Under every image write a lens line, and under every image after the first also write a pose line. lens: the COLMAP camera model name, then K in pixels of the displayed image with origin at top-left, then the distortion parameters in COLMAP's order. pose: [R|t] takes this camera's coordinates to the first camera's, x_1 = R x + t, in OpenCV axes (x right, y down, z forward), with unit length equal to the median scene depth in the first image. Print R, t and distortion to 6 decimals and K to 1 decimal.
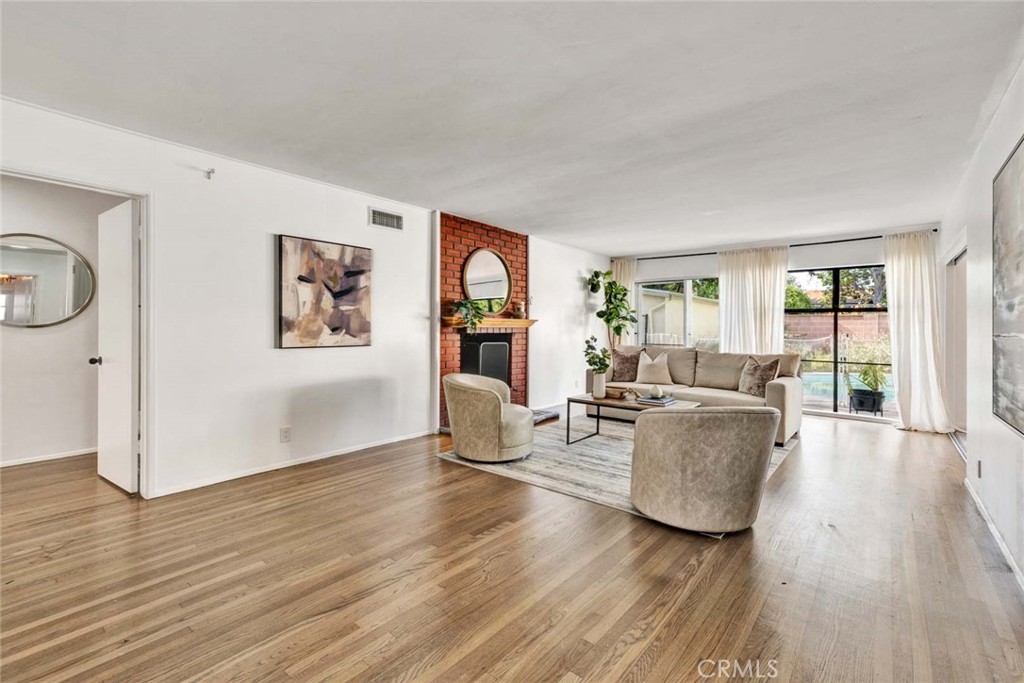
lens RADIAL K [[433.0, 0, 515.2], [0, 433.0, 333.2], [0, 0, 1]] dist [0.011601, 0.000215]
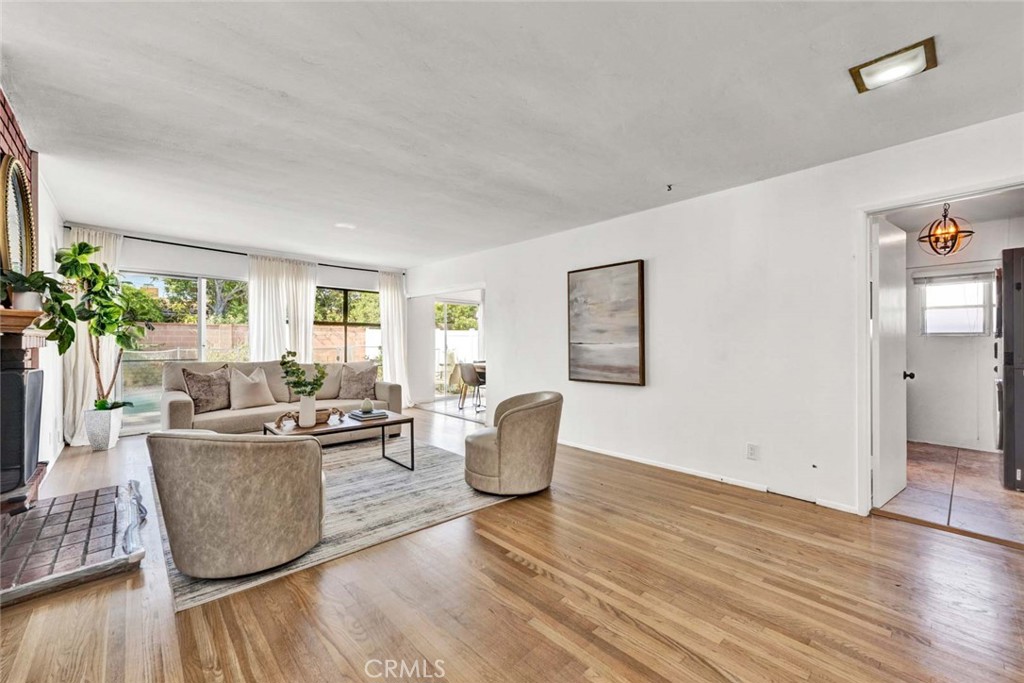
lens RADIAL K [[433.0, 0, 514.5], [0, 433.0, 339.6], [0, 0, 1]] dist [0.011601, 0.000215]
pose [[0.135927, -0.002987, 0.990714, -0.606207], [0.007954, 0.999967, 0.001924, -0.011463], [-0.990687, 0.007619, 0.135946, 0.568728]]
